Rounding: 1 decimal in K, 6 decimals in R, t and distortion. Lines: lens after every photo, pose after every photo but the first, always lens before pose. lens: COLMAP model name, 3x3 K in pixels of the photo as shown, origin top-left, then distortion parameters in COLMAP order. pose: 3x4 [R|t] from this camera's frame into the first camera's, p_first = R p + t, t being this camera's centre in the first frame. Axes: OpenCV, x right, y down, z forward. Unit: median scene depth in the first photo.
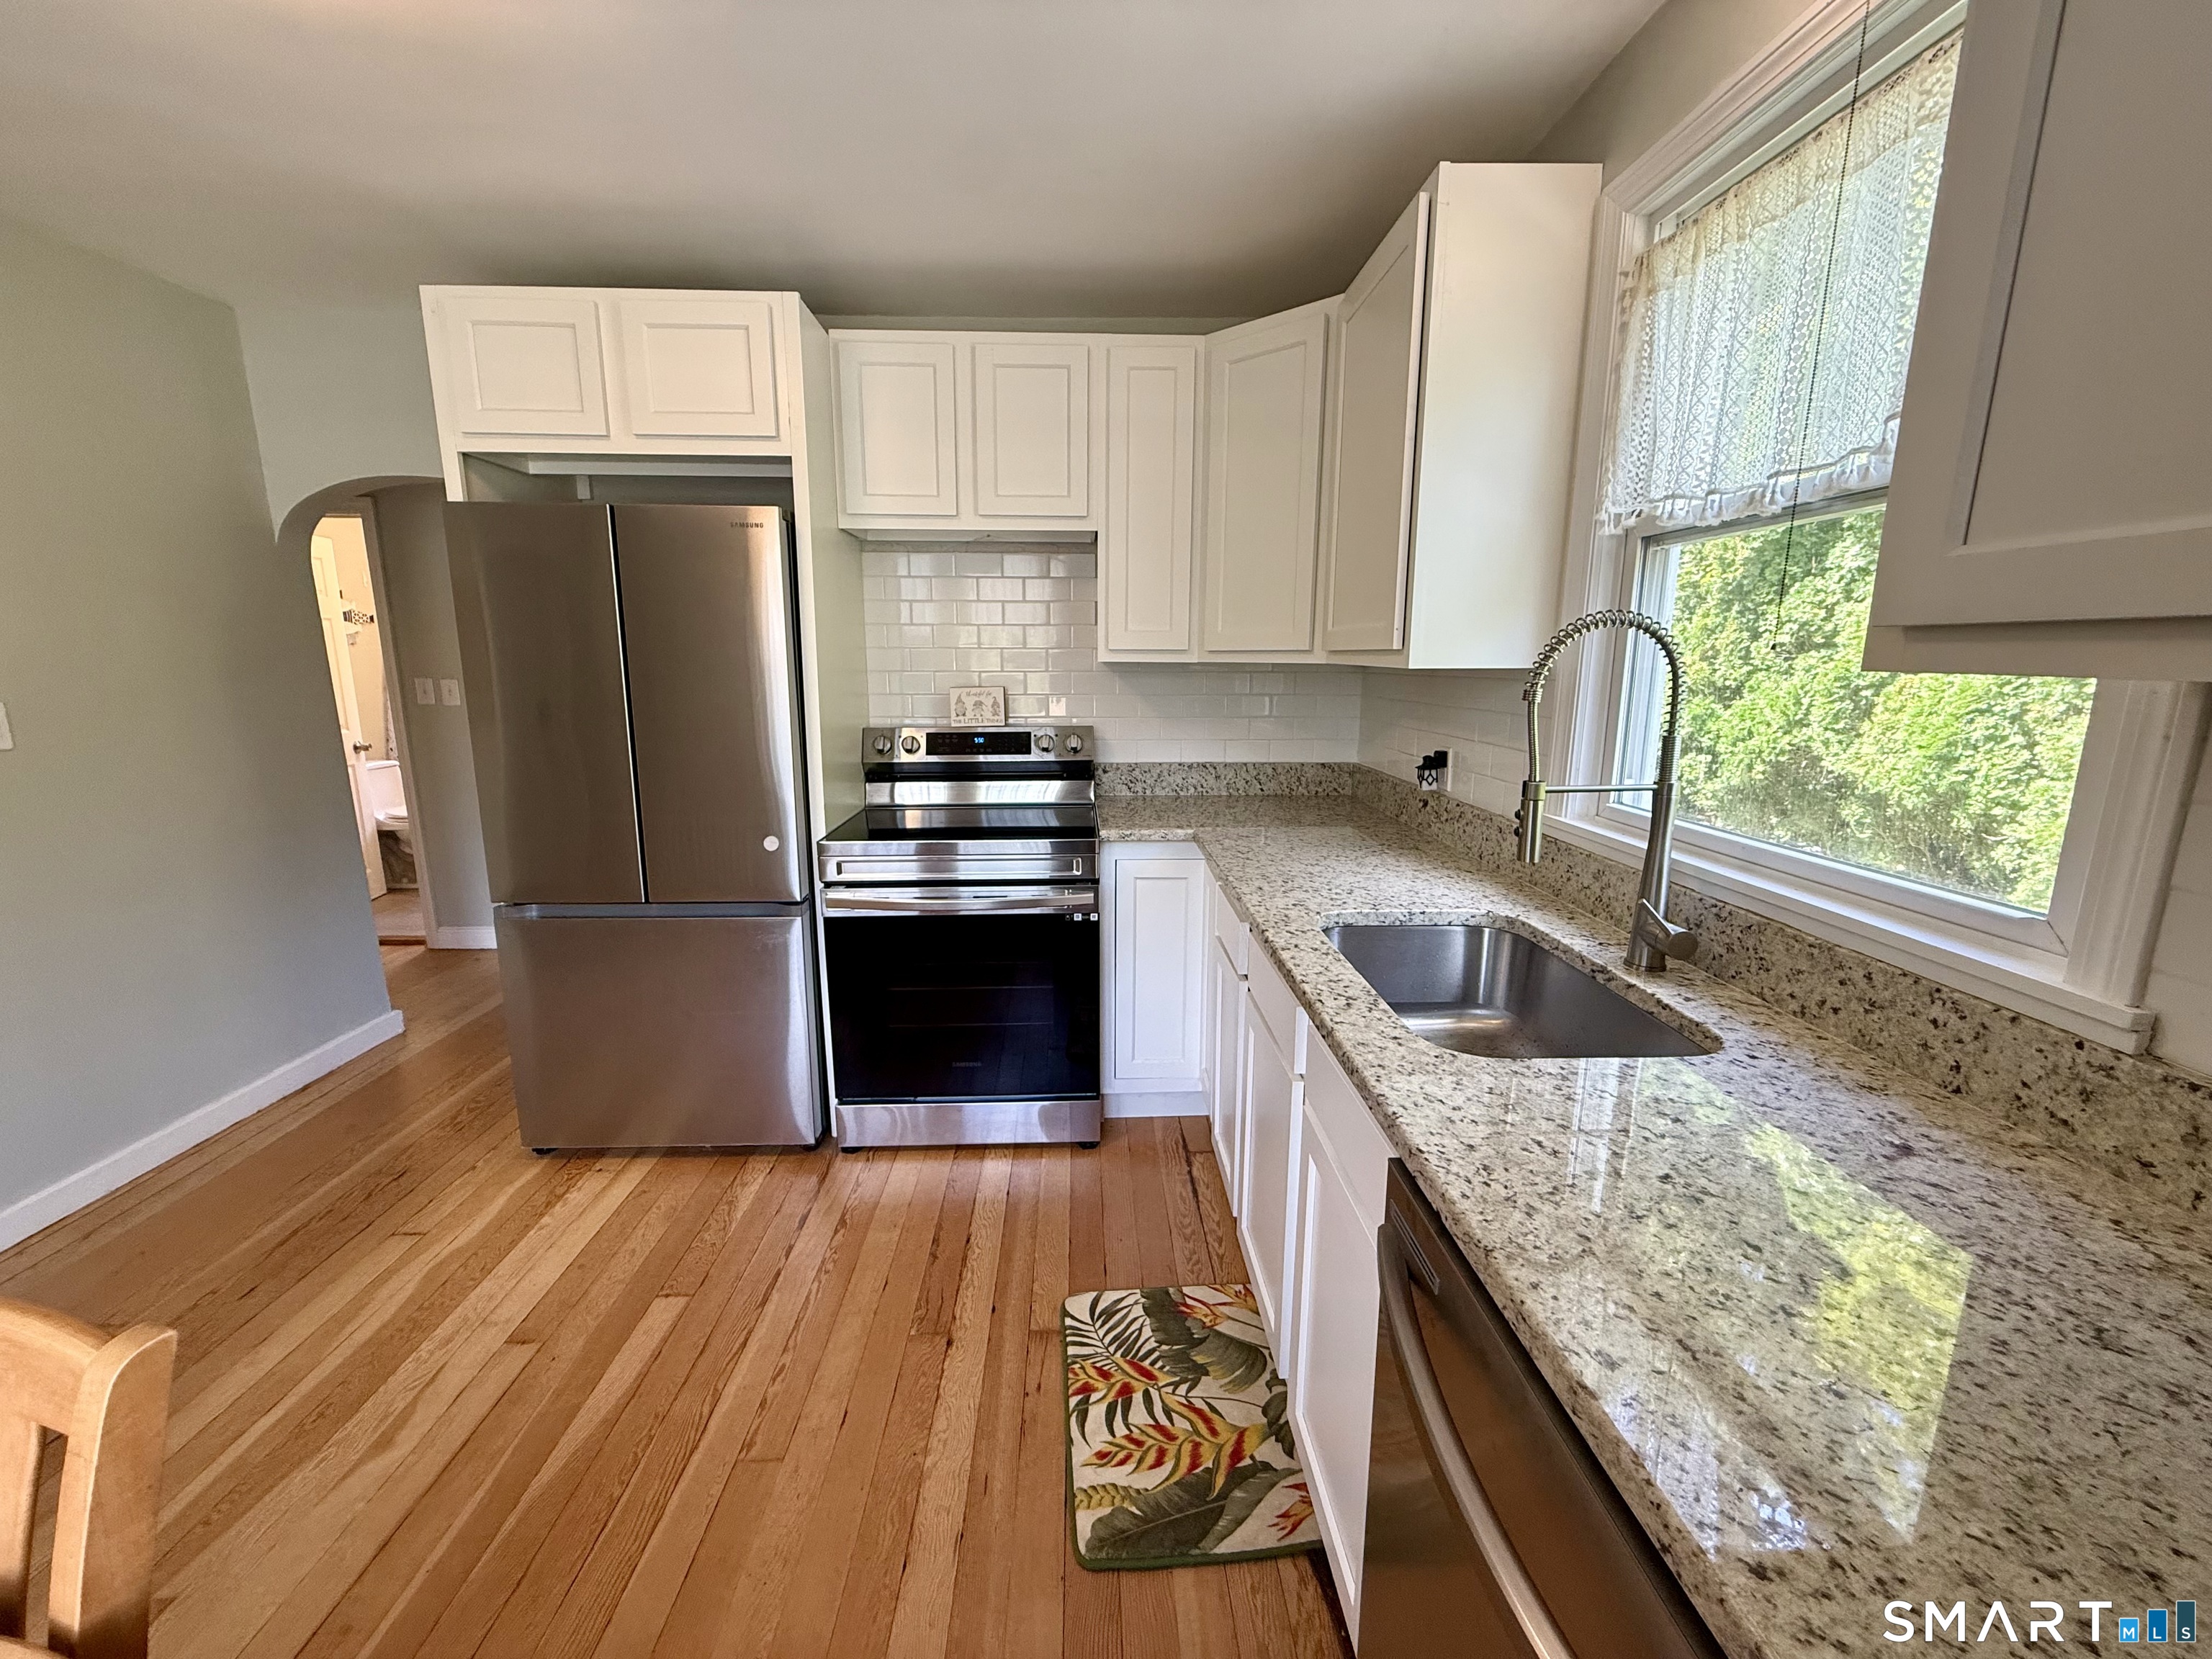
lens RADIAL K [[878.1, 0, 1102.4], [0, 878.1, 829.6], [0, 0, 1]] dist [0.000123, -0.000210]
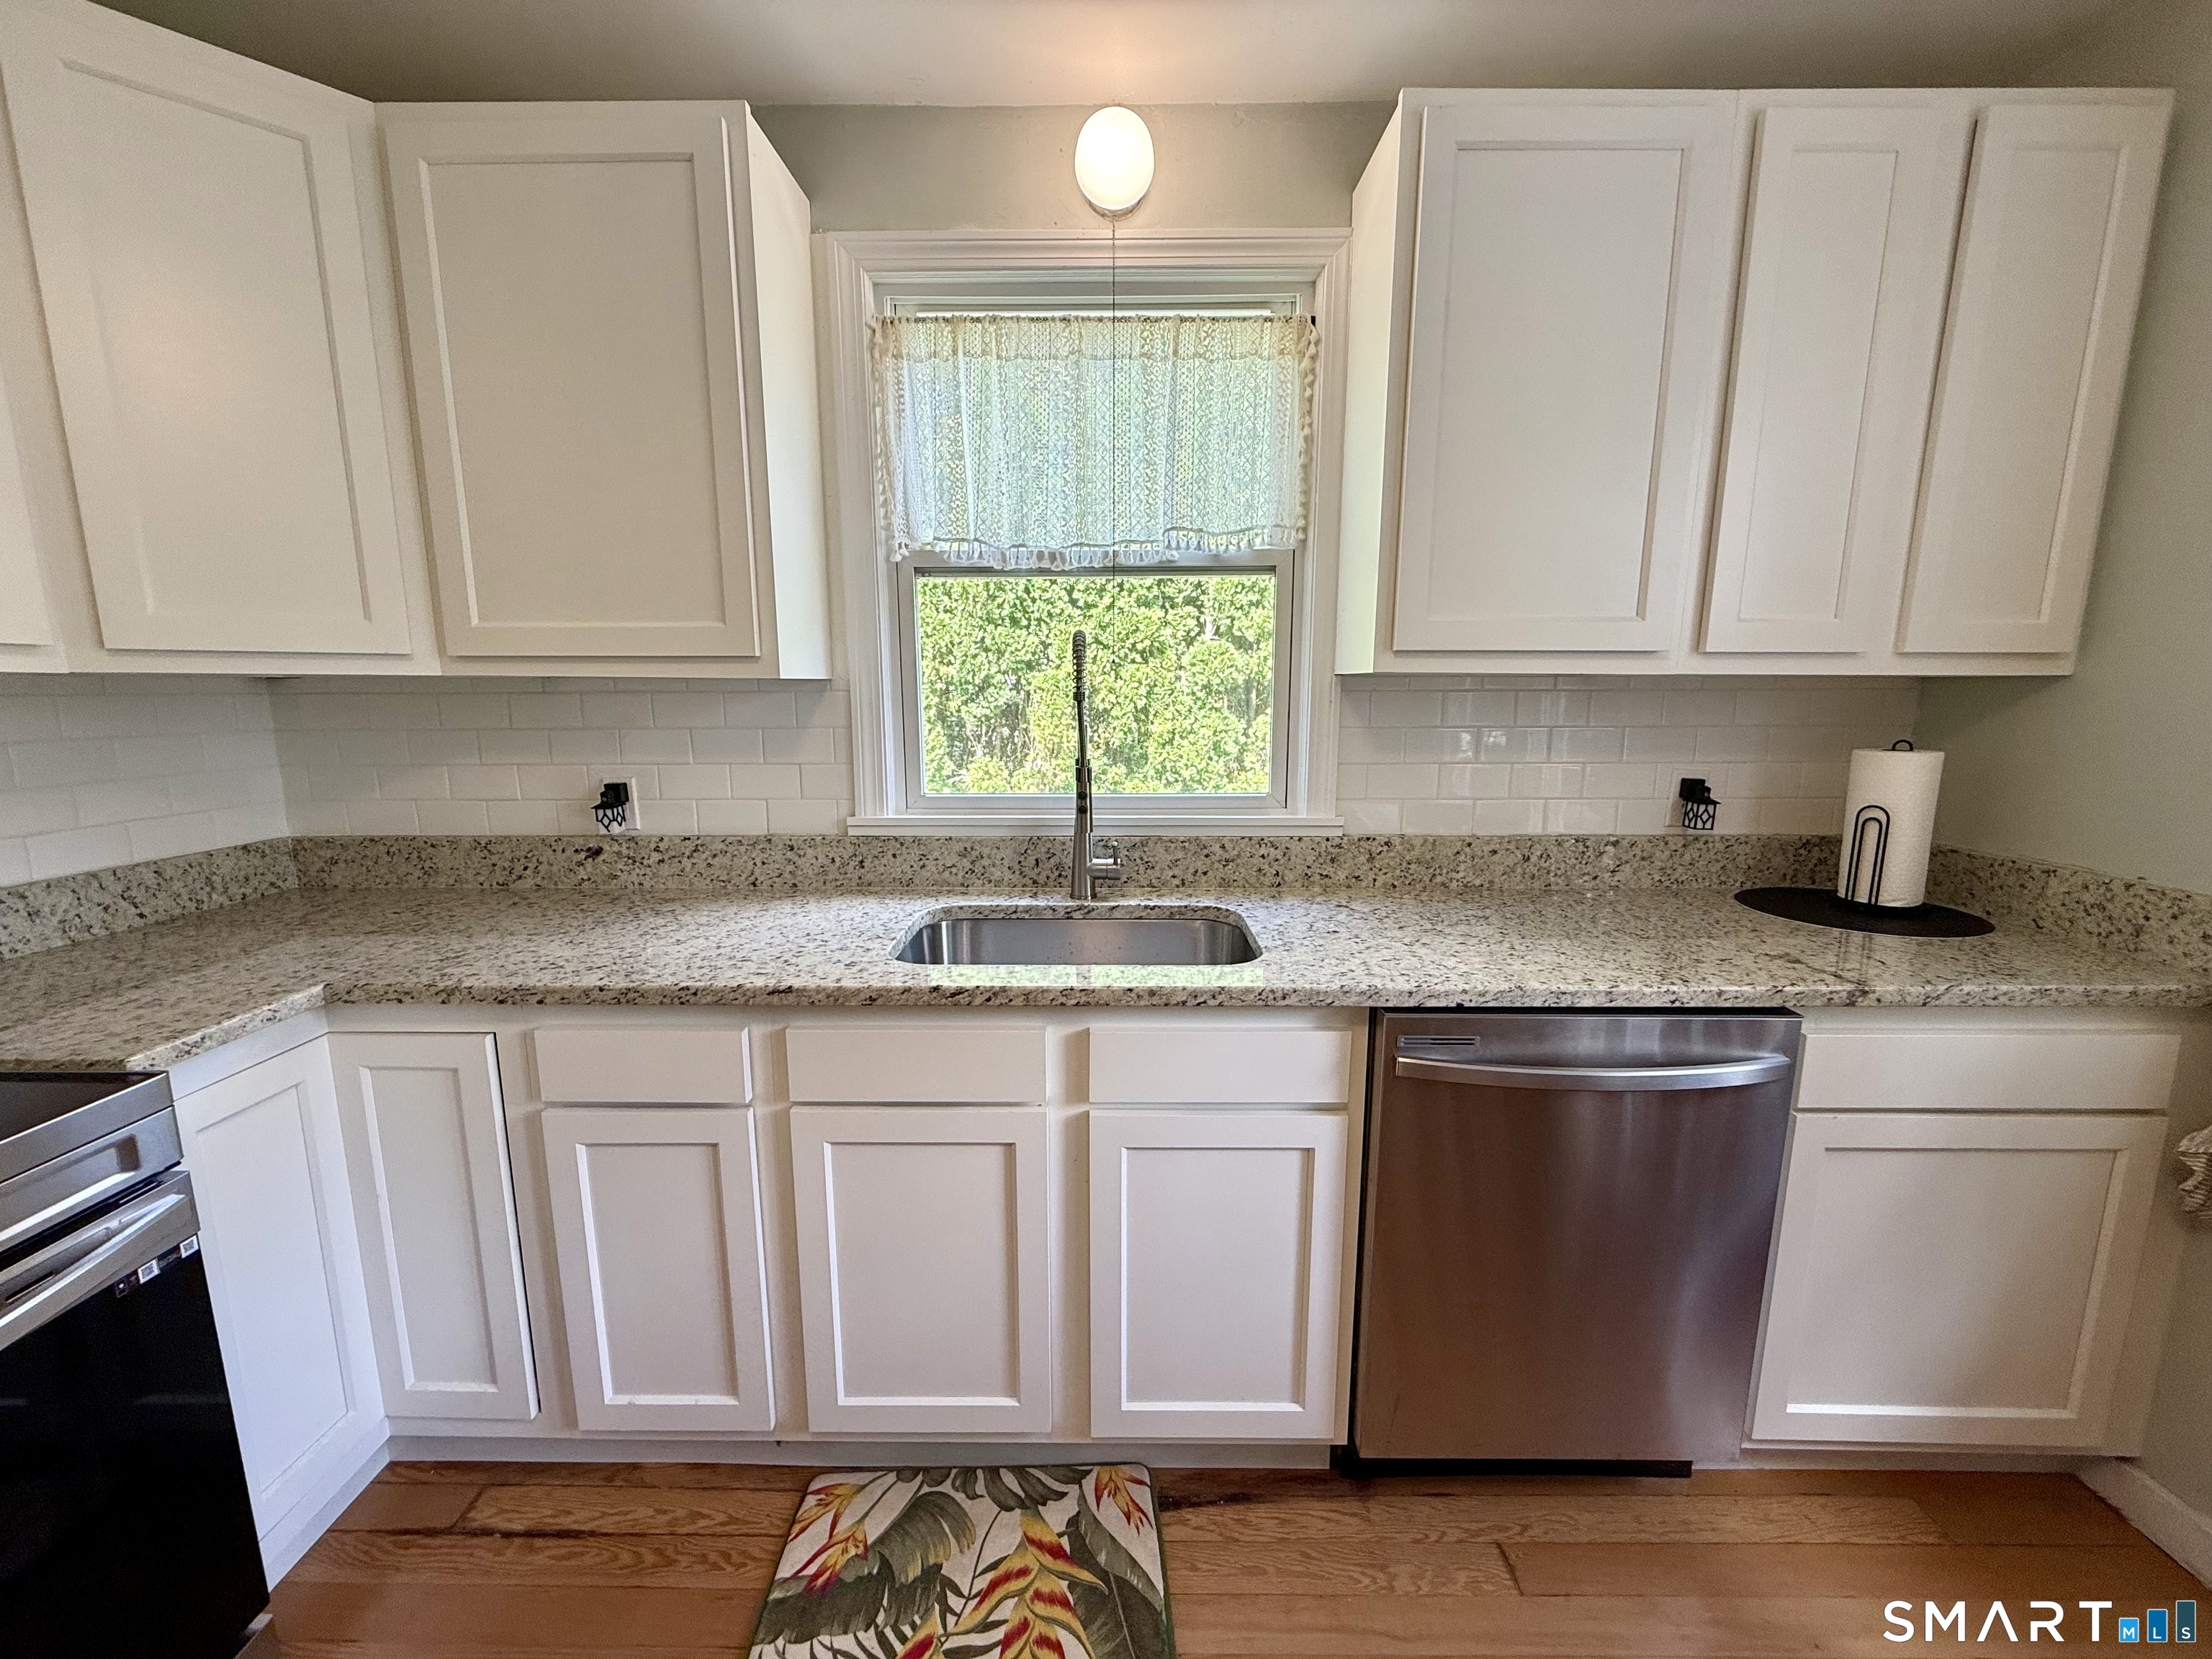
lens RADIAL K [[878.1, 0, 1102.4], [0, 878.1, 829.6], [0, 0, 1]] dist [0.000123, -0.000210]
pose [[0.041616, -0.163204, 0.985714, -0.417708], [0.193481, 0.969211, 0.152303, -0.086870], [-0.980221, 0.184378, 0.071912, 0.519992]]
